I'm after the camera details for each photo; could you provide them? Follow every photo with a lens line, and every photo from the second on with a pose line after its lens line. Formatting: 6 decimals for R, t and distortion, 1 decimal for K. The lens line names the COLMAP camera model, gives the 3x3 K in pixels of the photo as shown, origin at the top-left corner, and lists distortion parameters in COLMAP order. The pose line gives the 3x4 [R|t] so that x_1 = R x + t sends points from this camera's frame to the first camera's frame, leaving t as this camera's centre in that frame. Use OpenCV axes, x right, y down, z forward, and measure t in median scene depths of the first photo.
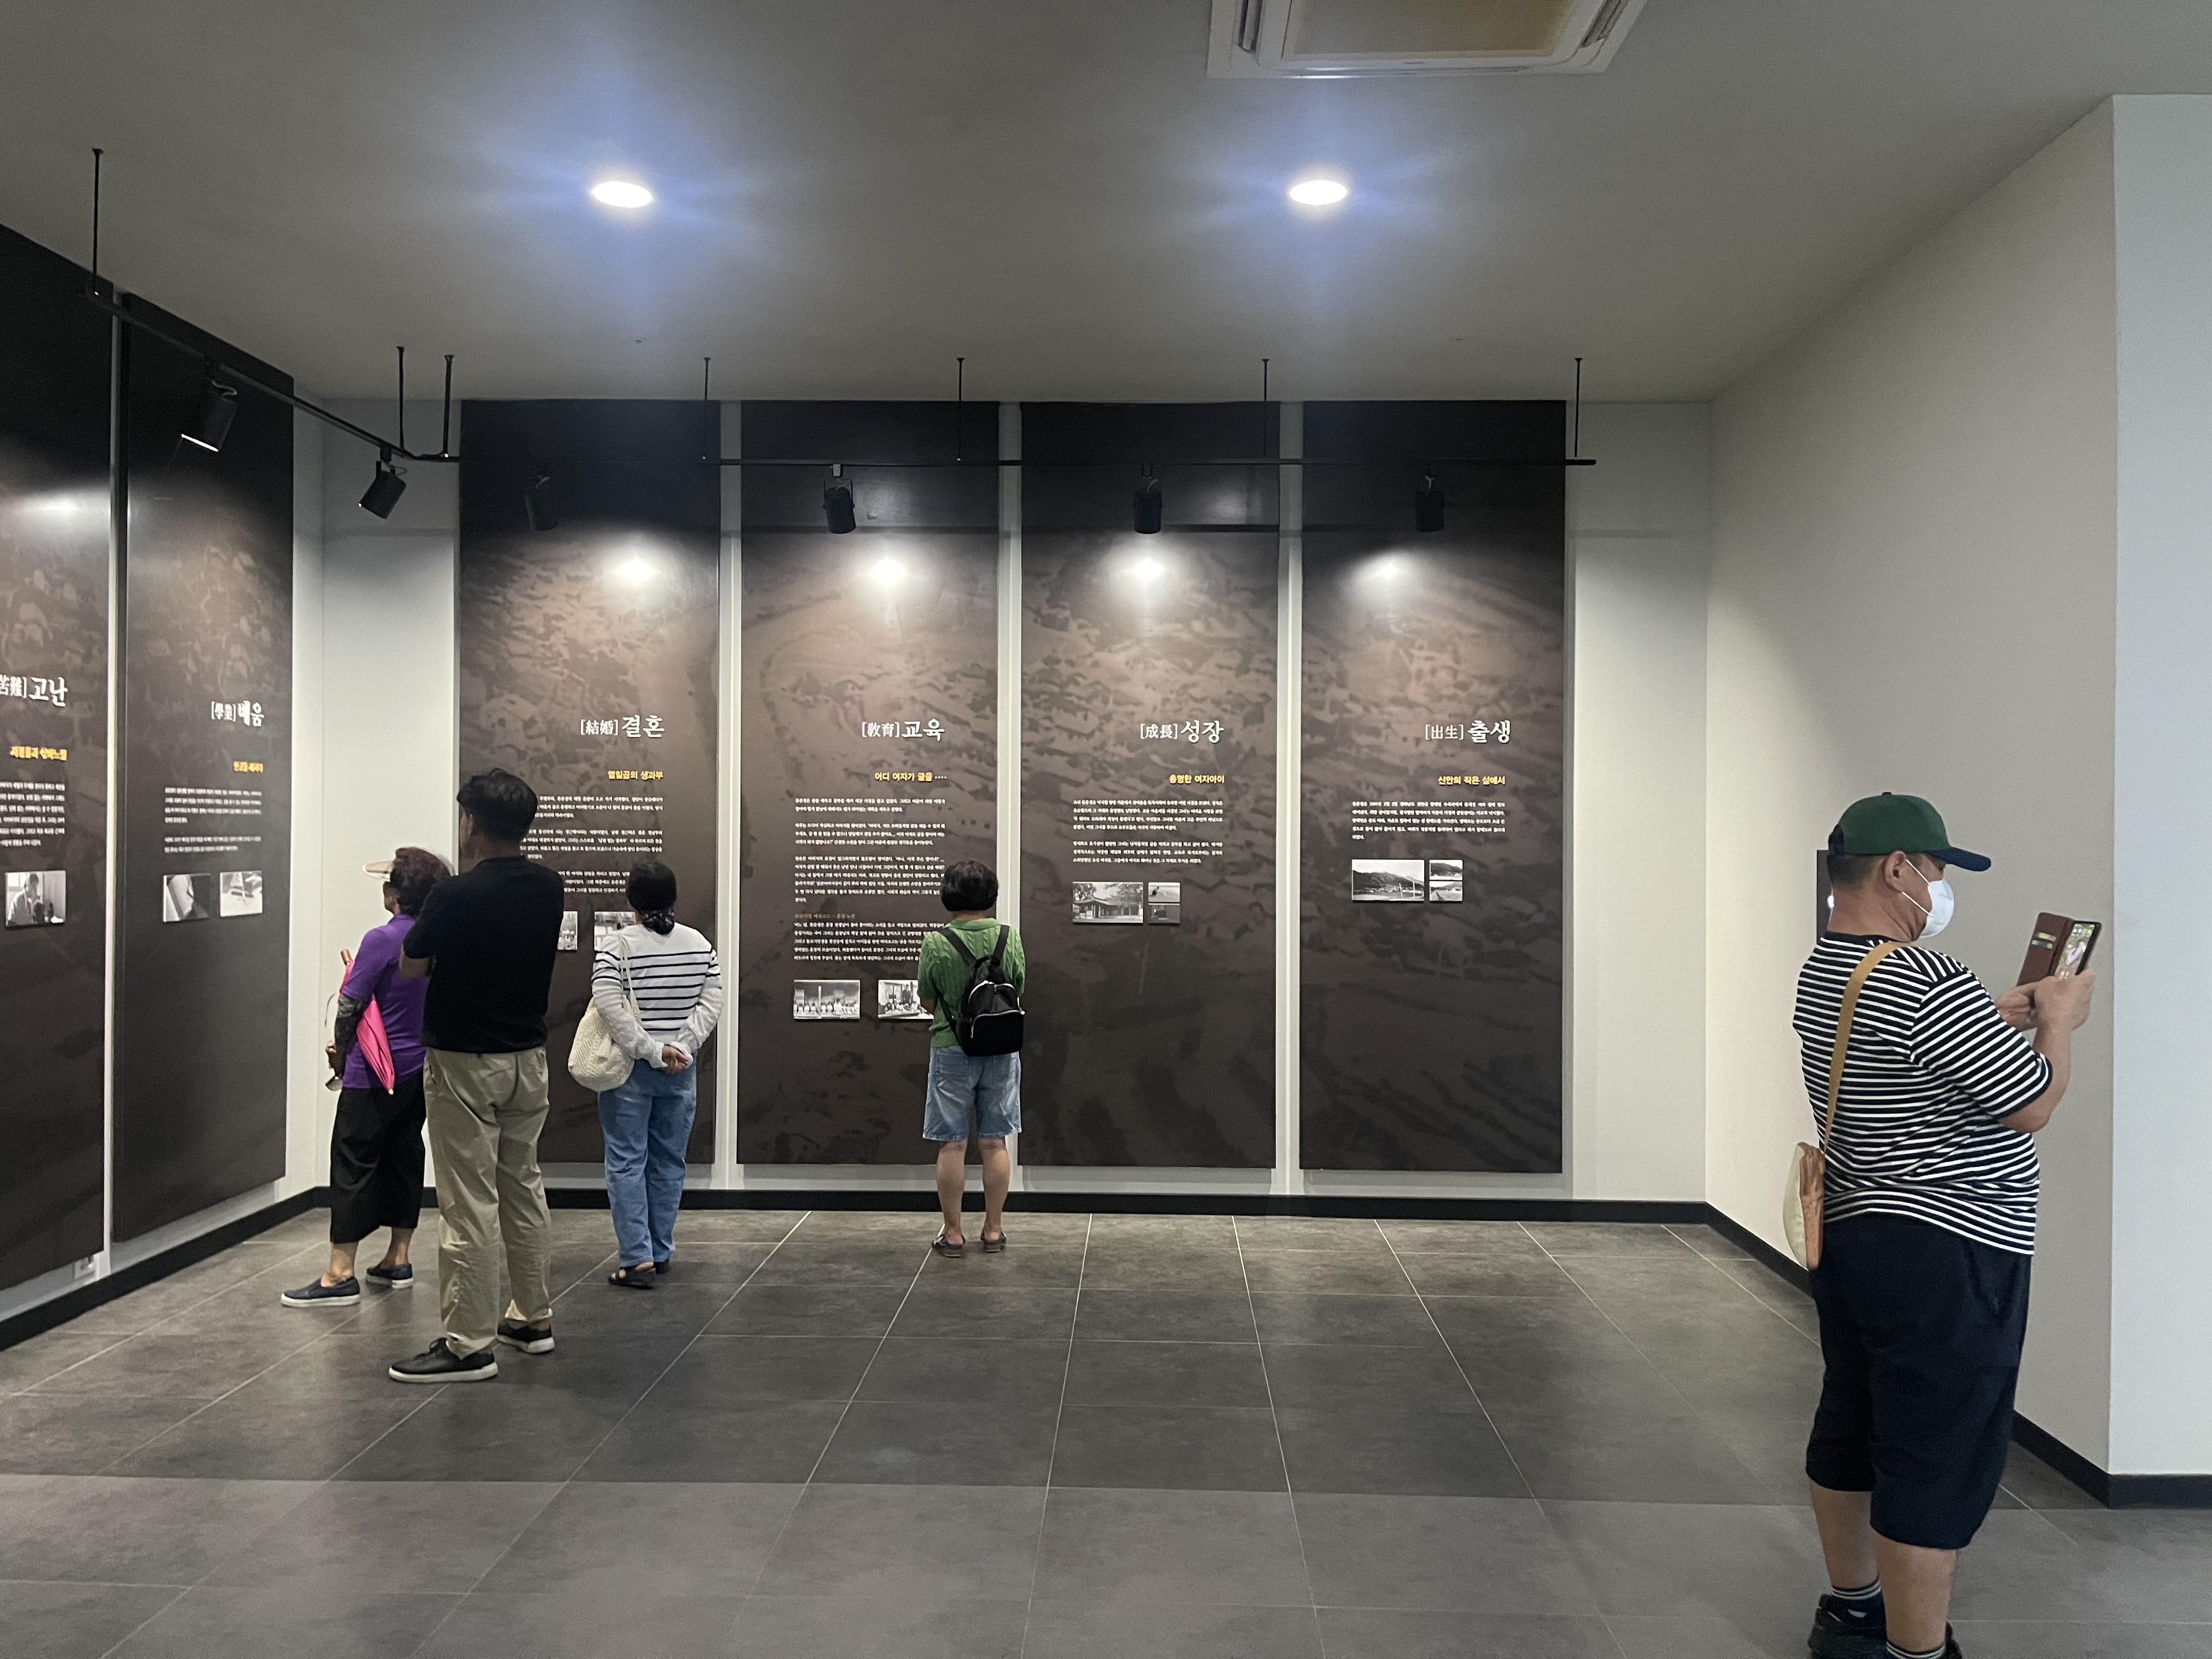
lens RADIAL K [[1686.7, 0, 1106.0], [0, 1686.7, 829.5], [0, 0, 1]] dist [0.102841, -0.137759]
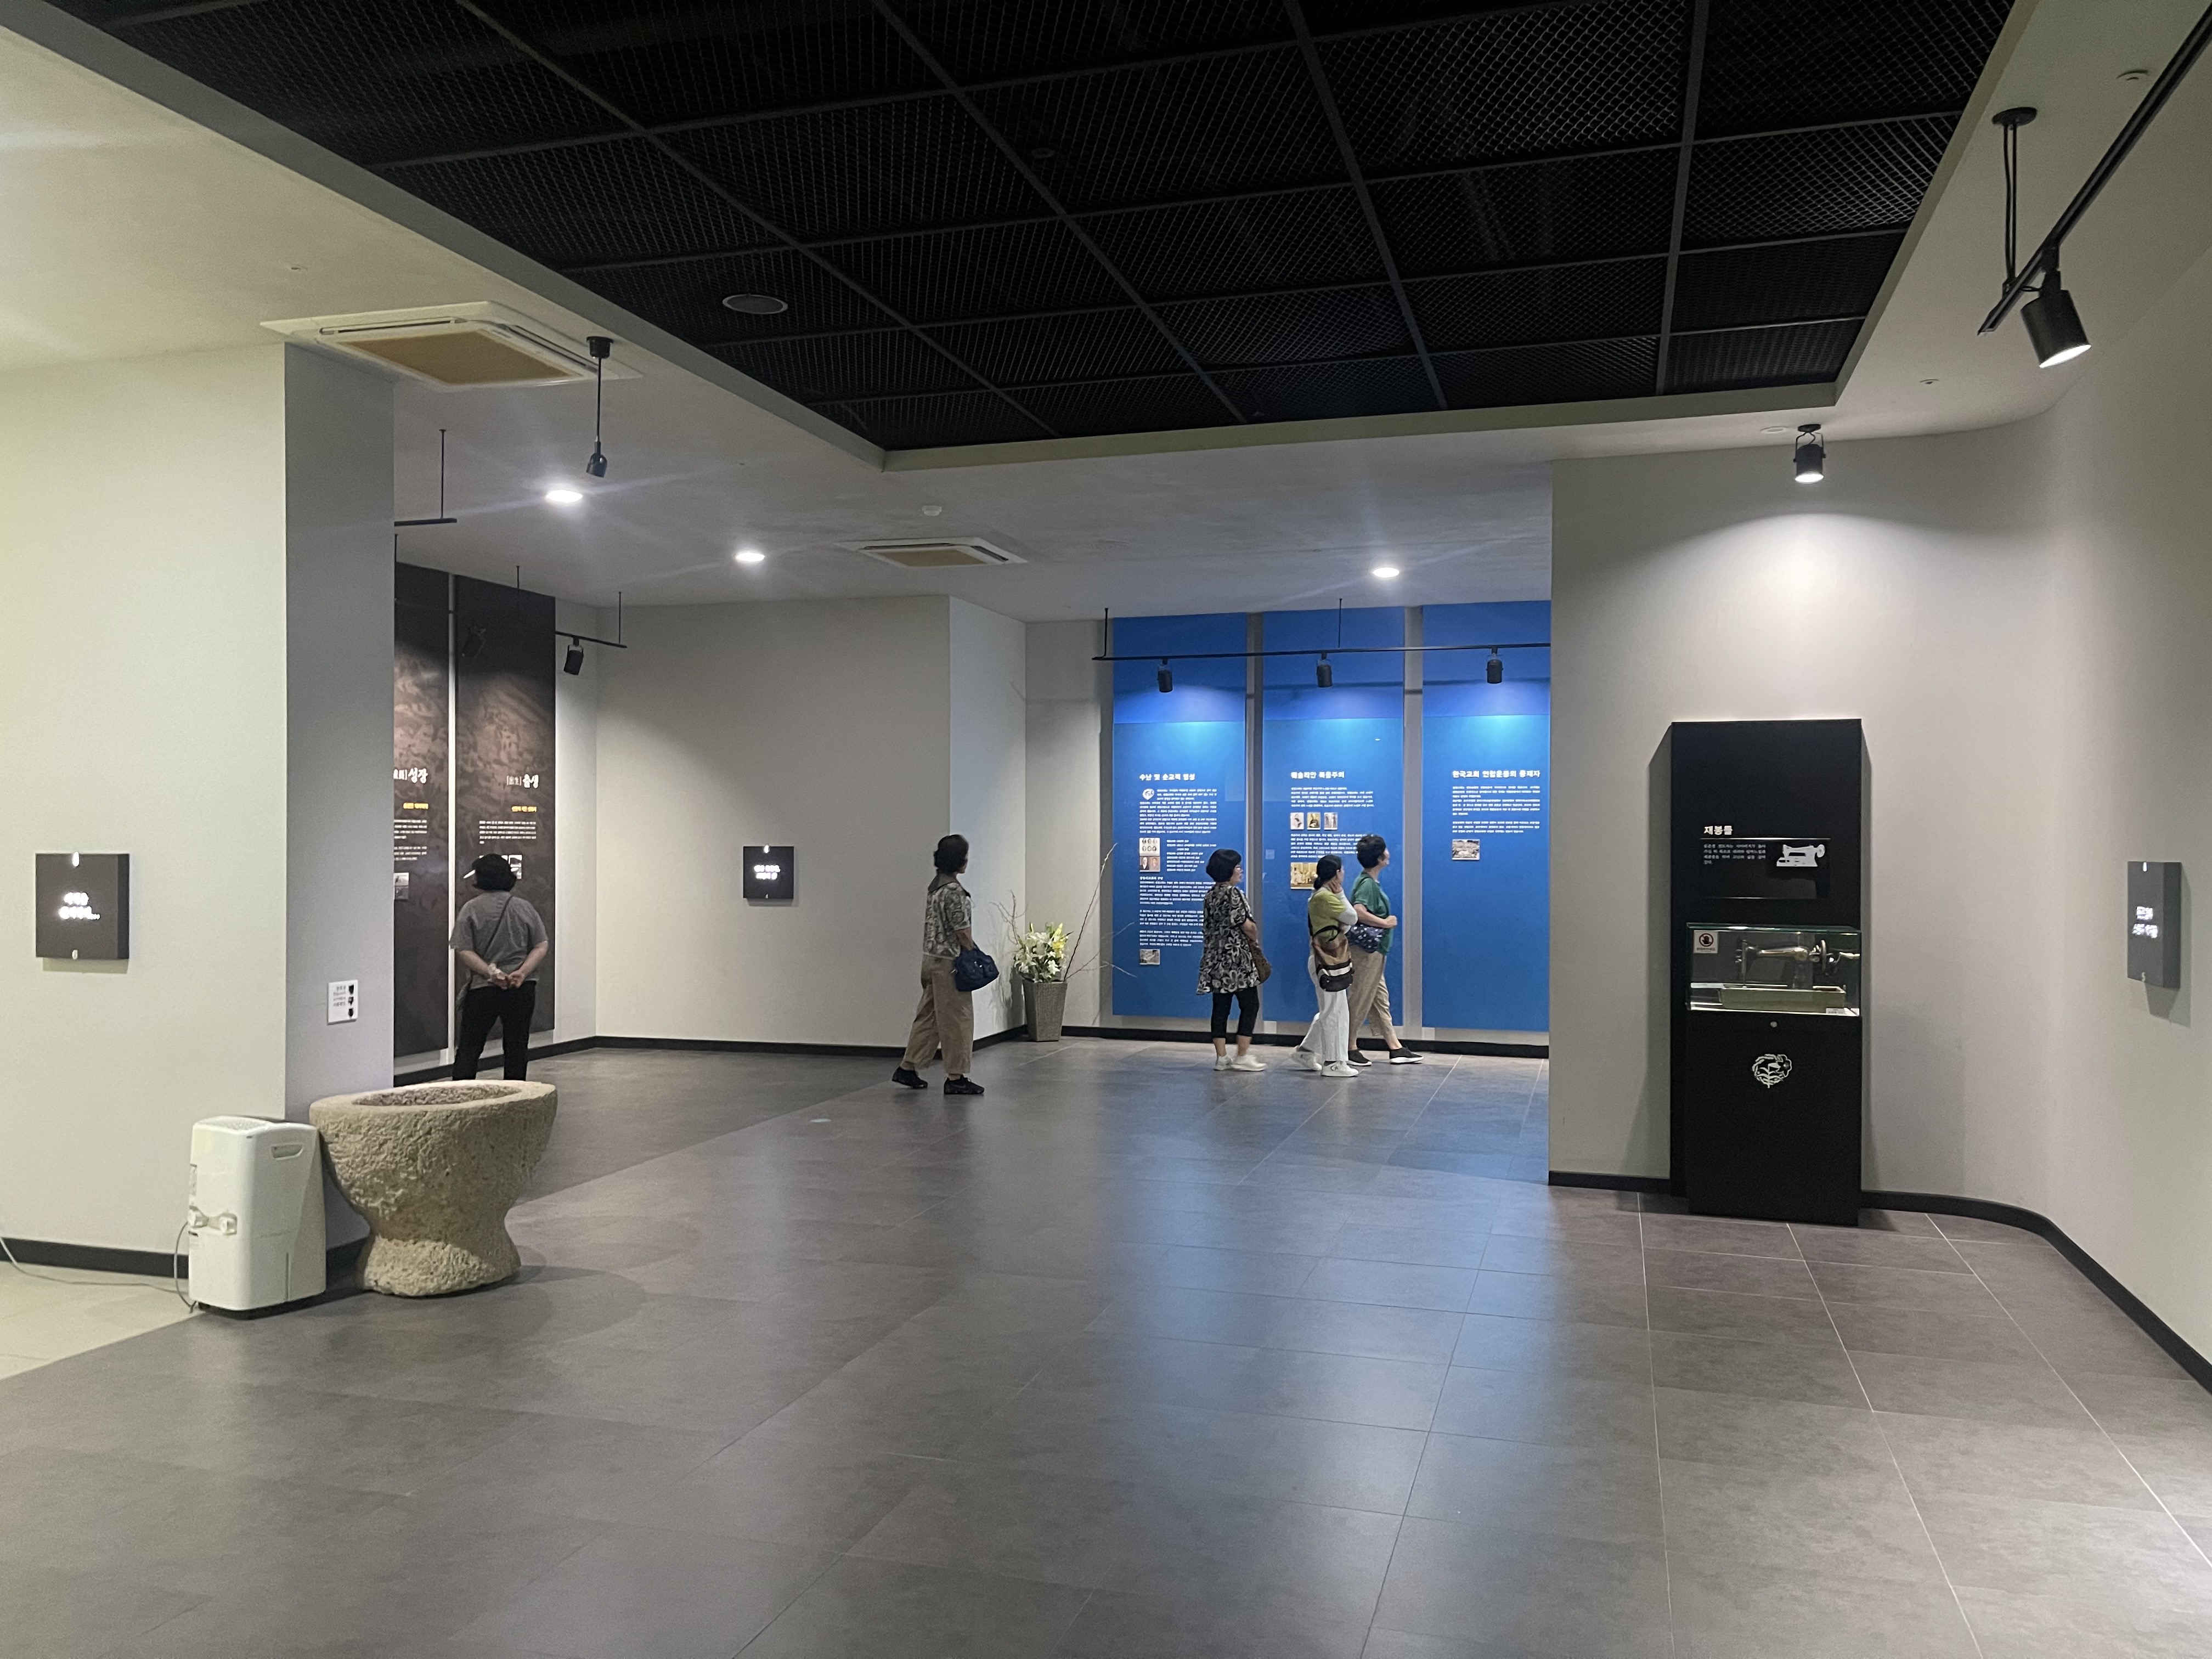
lens RADIAL K [[1686.7, 0, 1106.0], [0, 1686.7, 829.5], [0, 0, 1]] dist [0.102841, -0.137759]
pose [[0.255462, -0.000021, 0.966819, -1.307850], [-0.004449, 0.999989, 0.001197, -0.013006], [-0.966809, -0.004607, 0.255459, -0.016512]]
